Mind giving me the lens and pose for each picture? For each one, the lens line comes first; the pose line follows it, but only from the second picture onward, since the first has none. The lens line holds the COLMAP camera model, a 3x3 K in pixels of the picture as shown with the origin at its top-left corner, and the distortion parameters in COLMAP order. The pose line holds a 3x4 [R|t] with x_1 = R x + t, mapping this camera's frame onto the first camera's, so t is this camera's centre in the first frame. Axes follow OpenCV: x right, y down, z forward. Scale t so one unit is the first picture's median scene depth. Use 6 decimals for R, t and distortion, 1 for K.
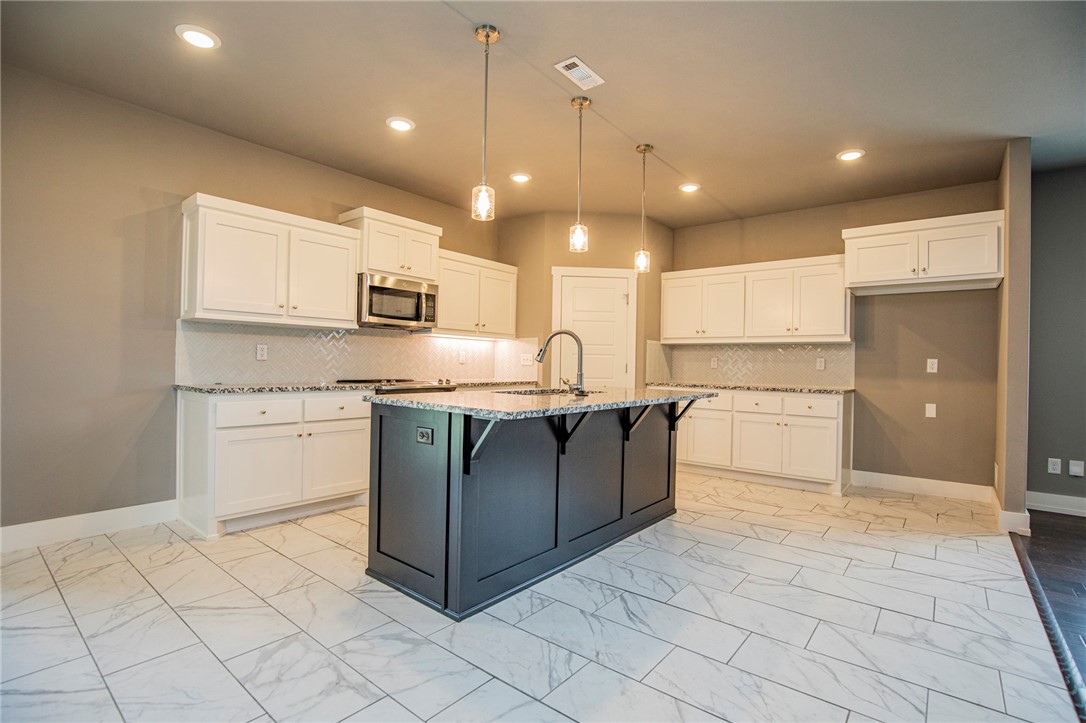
lens RADIAL K [[505.4, 0, 546.9], [0, 505.4, 364.4], [0, 0, 1]] dist [-0.026069, 0.003120]
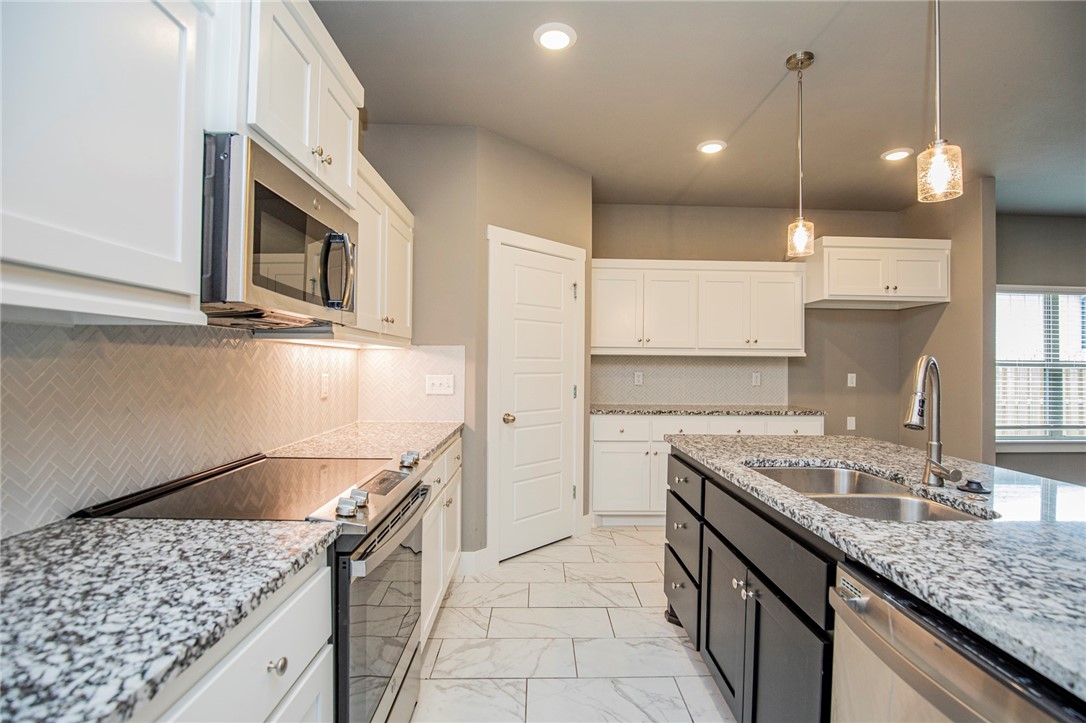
lens RADIAL K [[505.4, 0, 551.0], [0, 505.4, 357.6], [0, 0, 1]] dist [-0.026069, 0.003120]
pose [[0.759300, -0.004759, 0.650724, -0.388703], [0.004632, 0.999987, 0.001908, -0.049733], [-0.650724, 0.001565, 0.759312, 0.624991]]
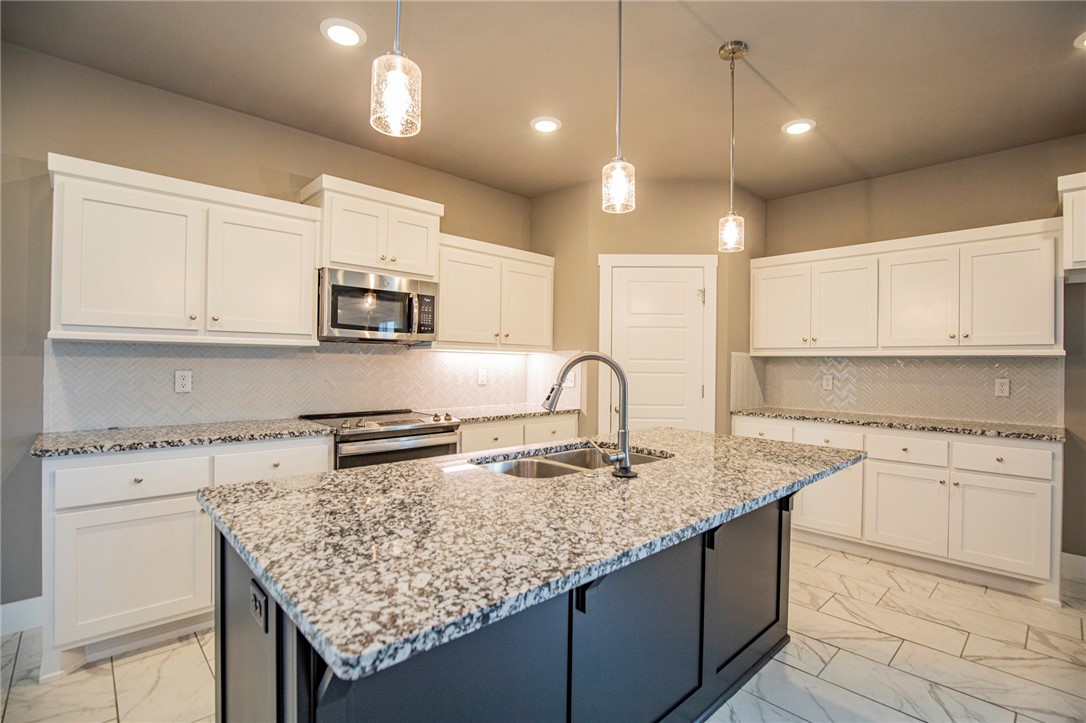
lens RADIAL K [[505.4, 0, 552.6], [0, 505.4, 364.5], [0, 0, 1]] dist [-0.026069, 0.003120]
pose [[0.992275, -0.006679, -0.123878, 0.041503], [0.006547, 0.999977, -0.001469, -0.039112], [0.123885, 0.000646, 0.992296, 0.315030]]
